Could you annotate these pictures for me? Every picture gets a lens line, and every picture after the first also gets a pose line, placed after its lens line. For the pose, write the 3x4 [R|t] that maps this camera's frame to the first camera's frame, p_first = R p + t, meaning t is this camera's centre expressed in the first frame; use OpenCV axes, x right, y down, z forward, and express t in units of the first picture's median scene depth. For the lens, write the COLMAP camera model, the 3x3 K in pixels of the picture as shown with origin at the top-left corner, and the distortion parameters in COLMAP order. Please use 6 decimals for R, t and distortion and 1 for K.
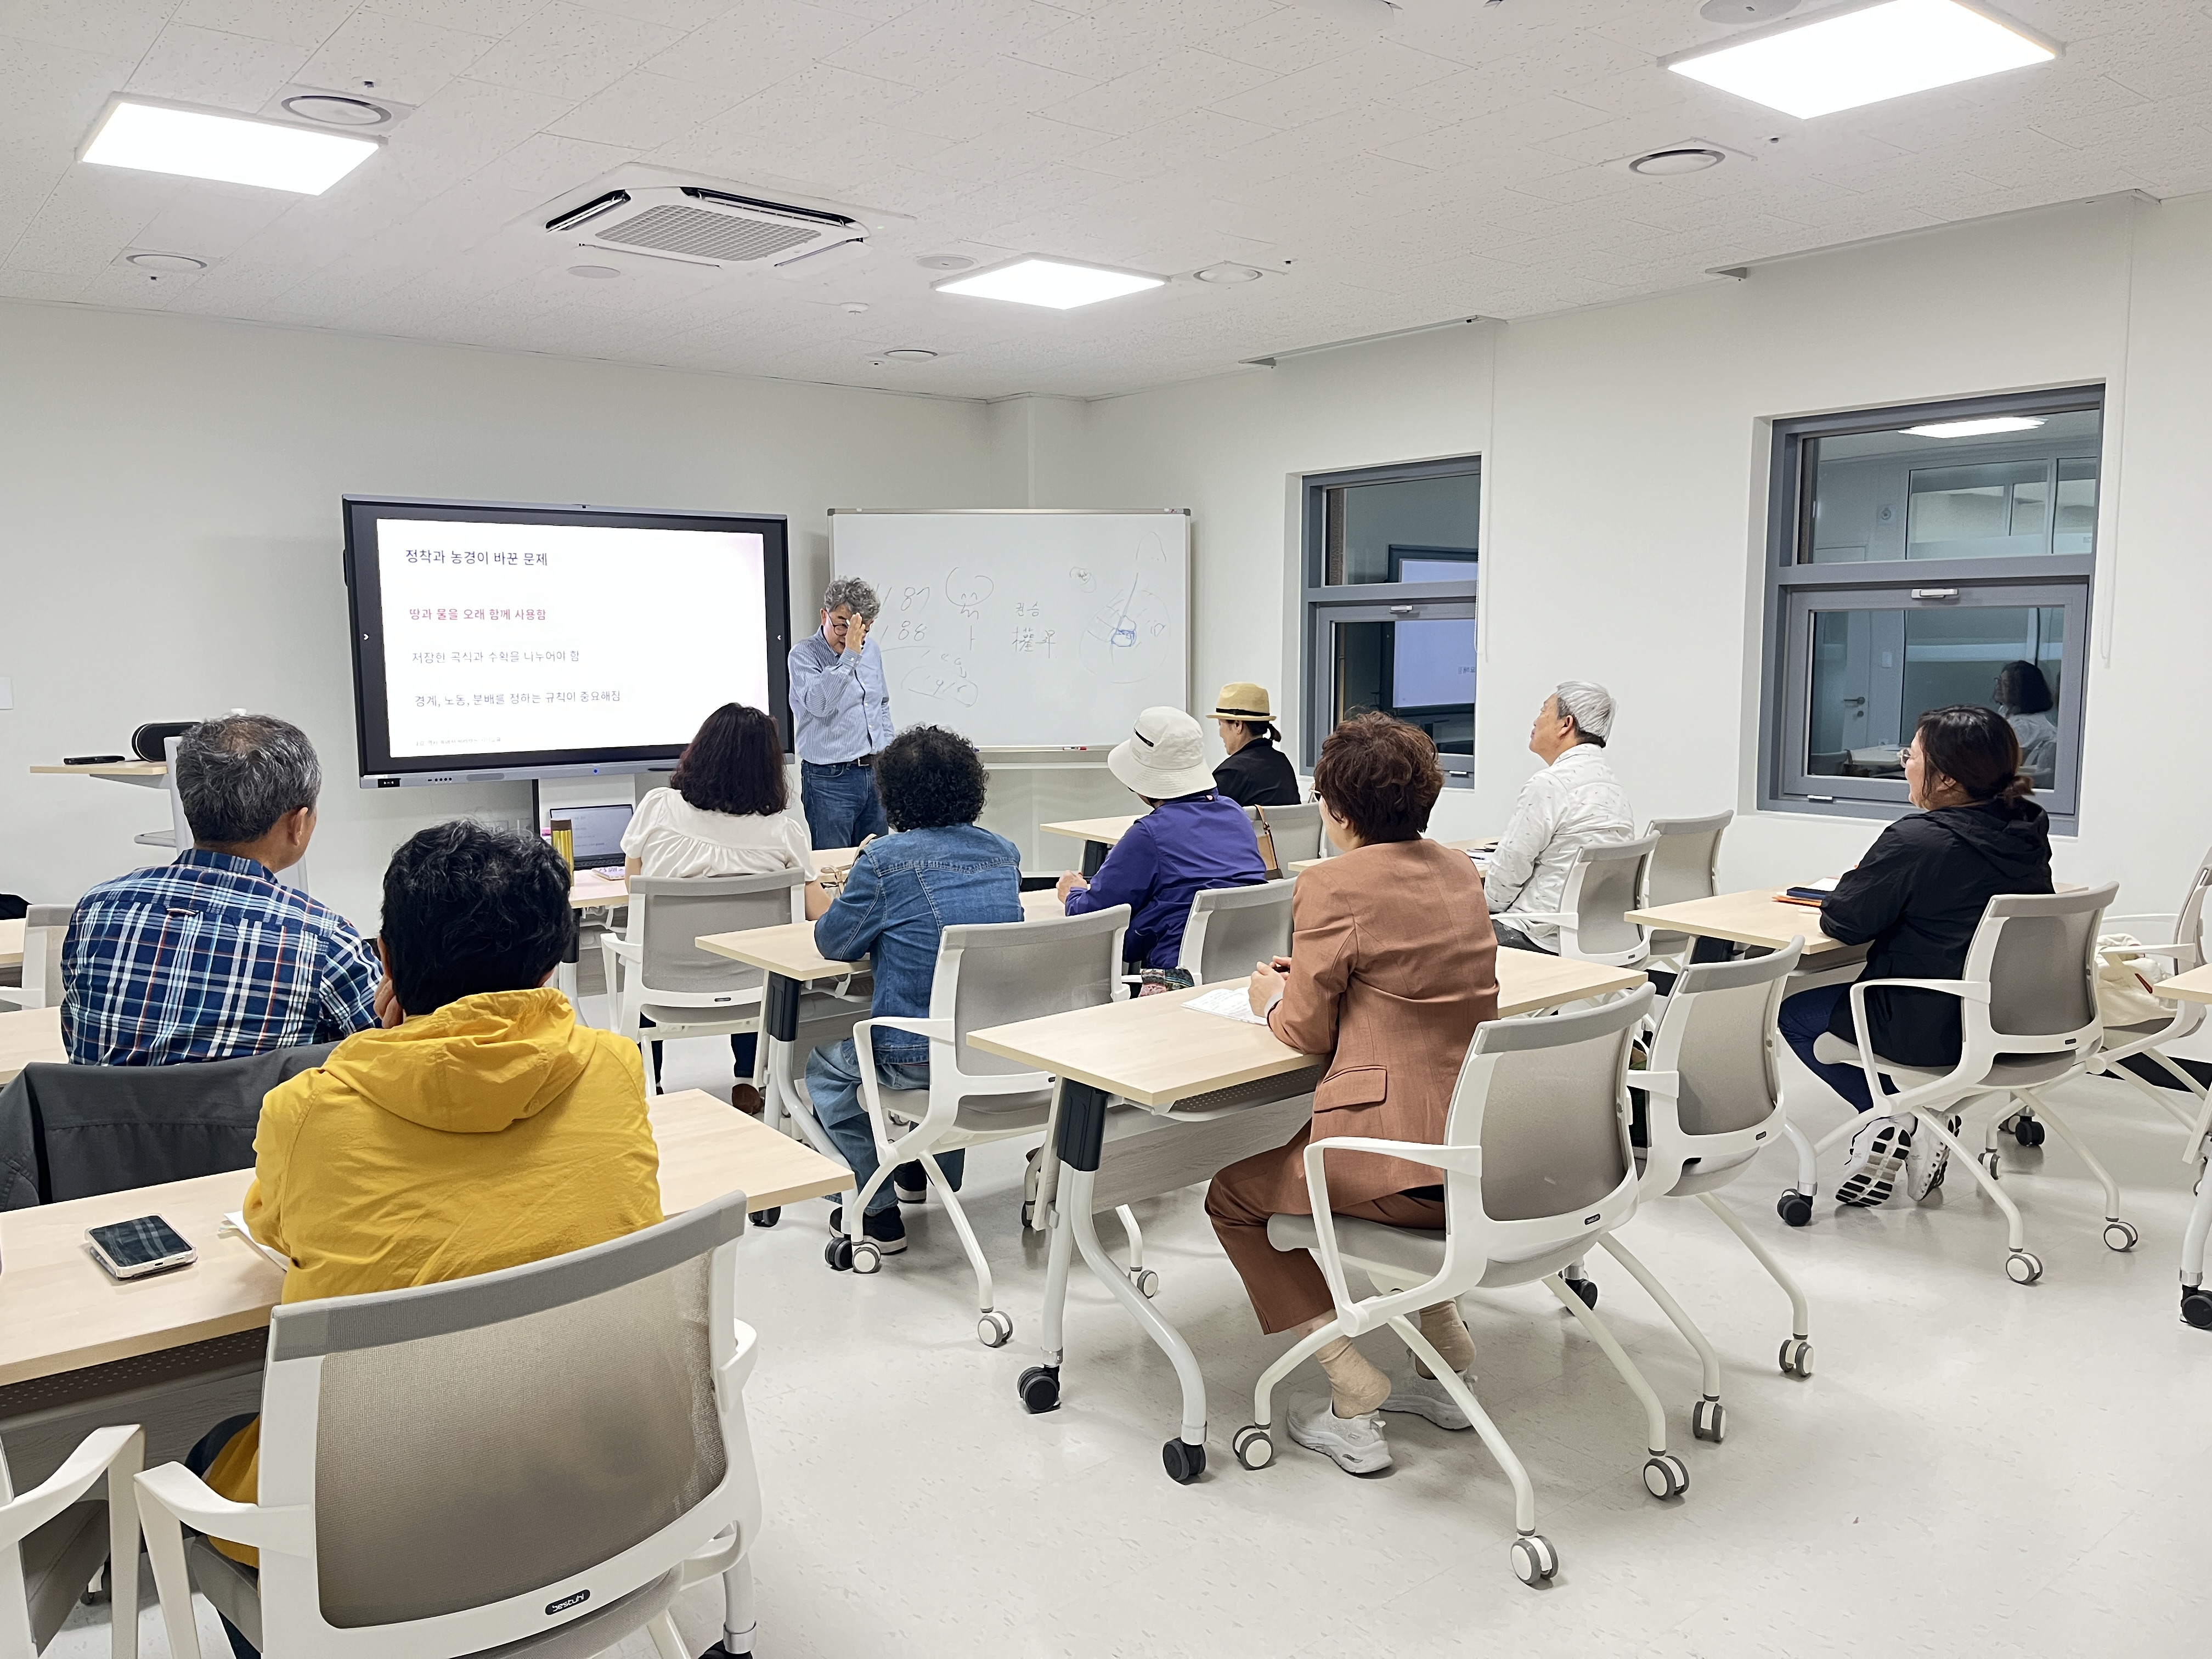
lens RADIAL K [[1716.0, 0, 1103.5], [0, 1716.0, 835.9], [0, 0, 1]] dist [0.074153, -0.092347]
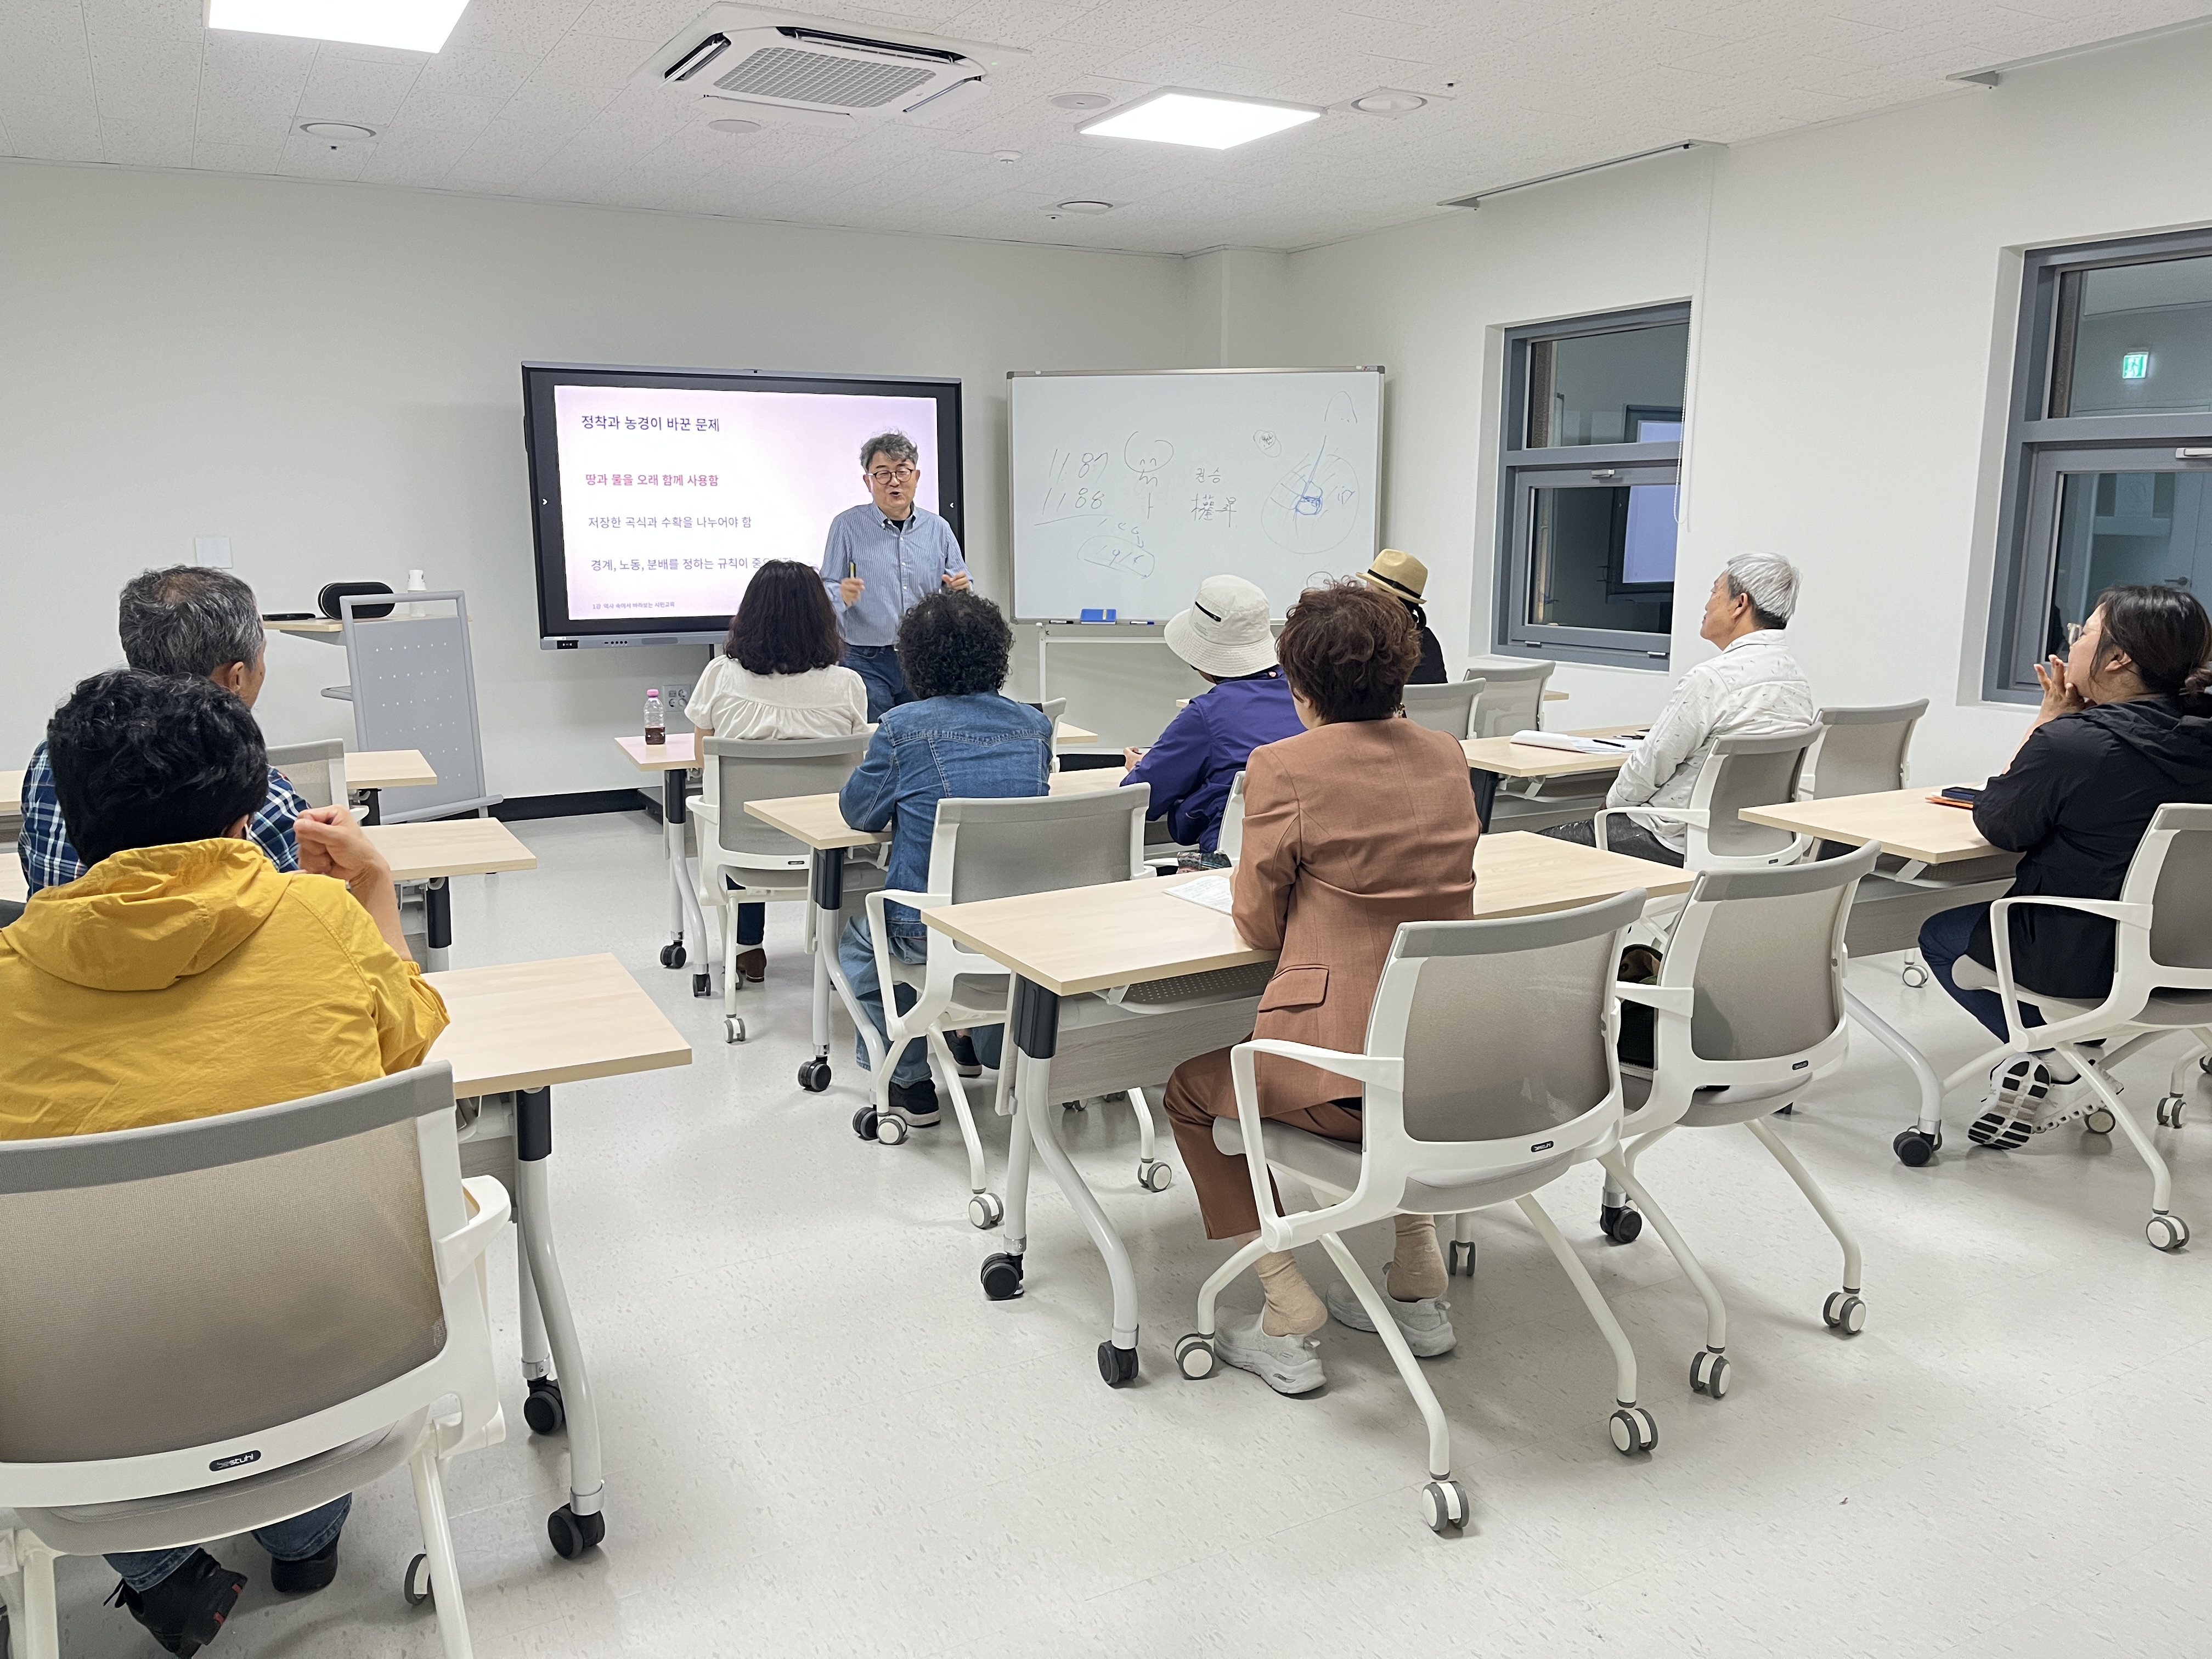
lens RADIAL K [[1716.0, 0, 1075.2], [0, 1716.0, 838.4], [0, 0, 1]] dist [0.074153, -0.092347]
pose [[0.982896, 0.037918, -0.180218, 0.118525], [-0.024763, 0.996899, 0.074693, 0.000572], [0.182492, -0.068952, 0.980787, 0.050646]]
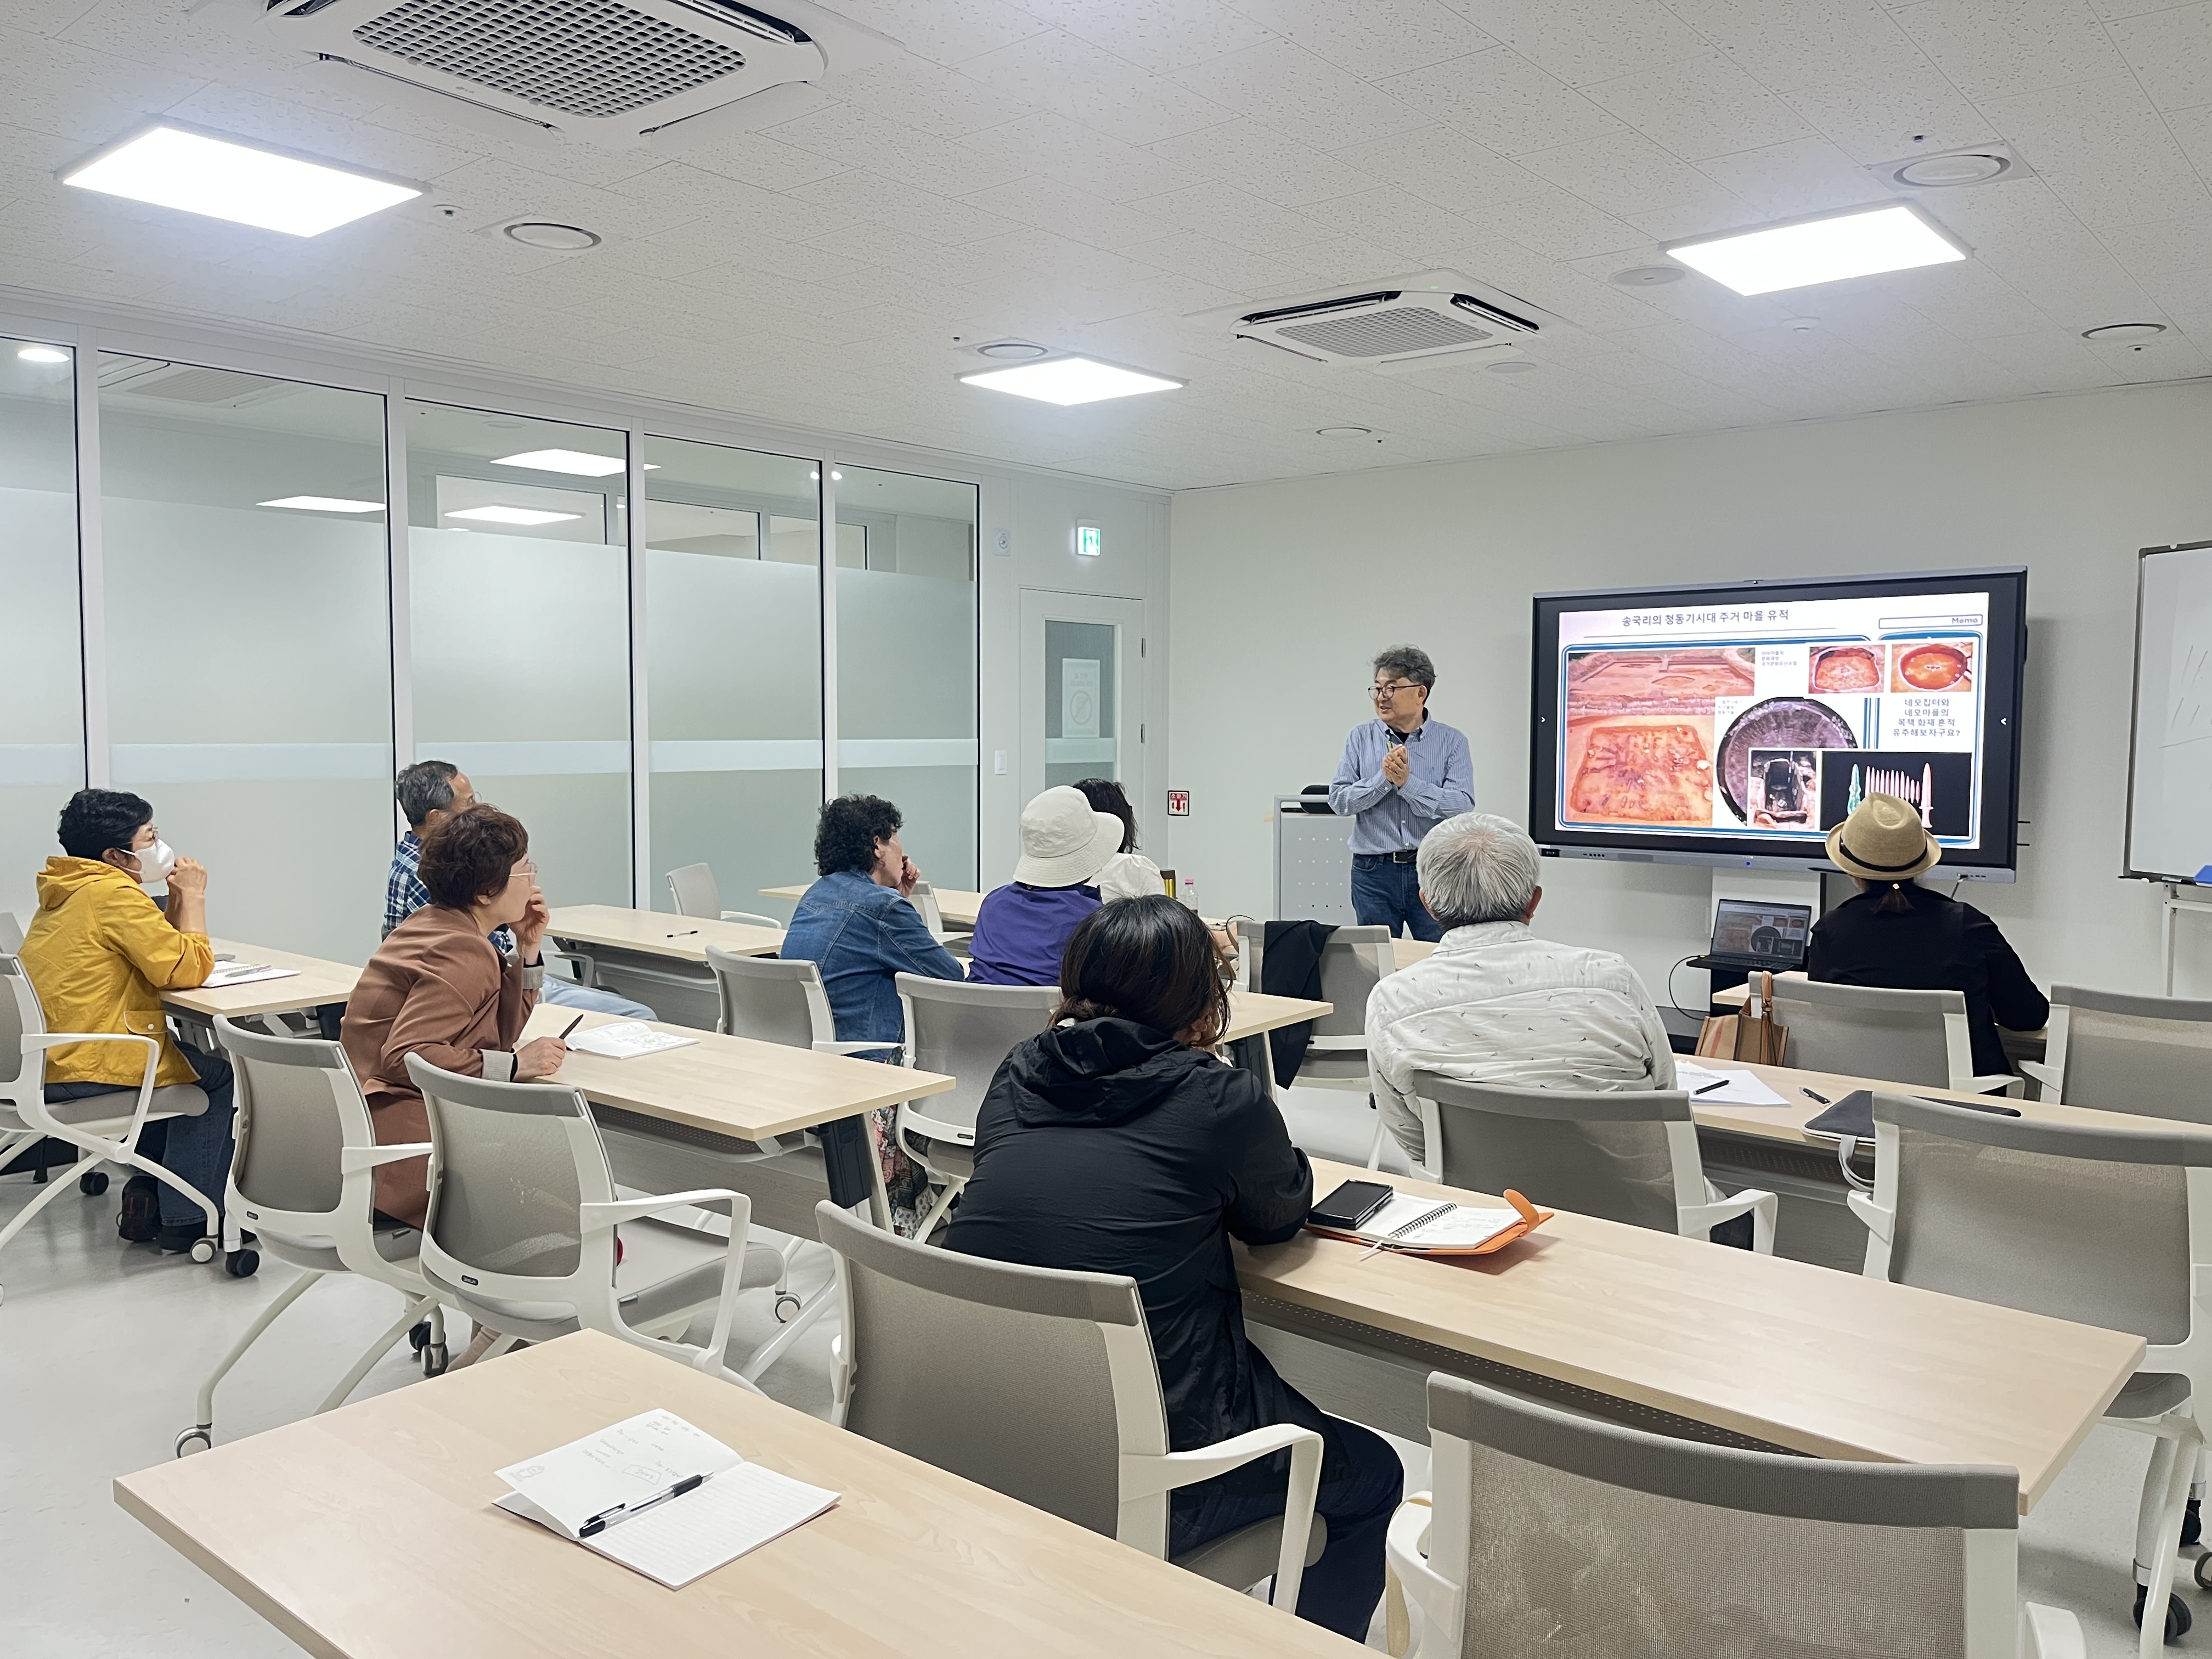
lens RADIAL K [[1716.0, 0, 1102.8], [0, 1716.0, 832.1], [0, 0, 1]] dist [0.074153, -0.092347]
pose [[0.193744, 0.072522, -0.978368, 0.908055], [-0.115143, 0.992052, 0.050735, -0.101647], [0.974272, 0.102822, 0.200555, 0.780278]]
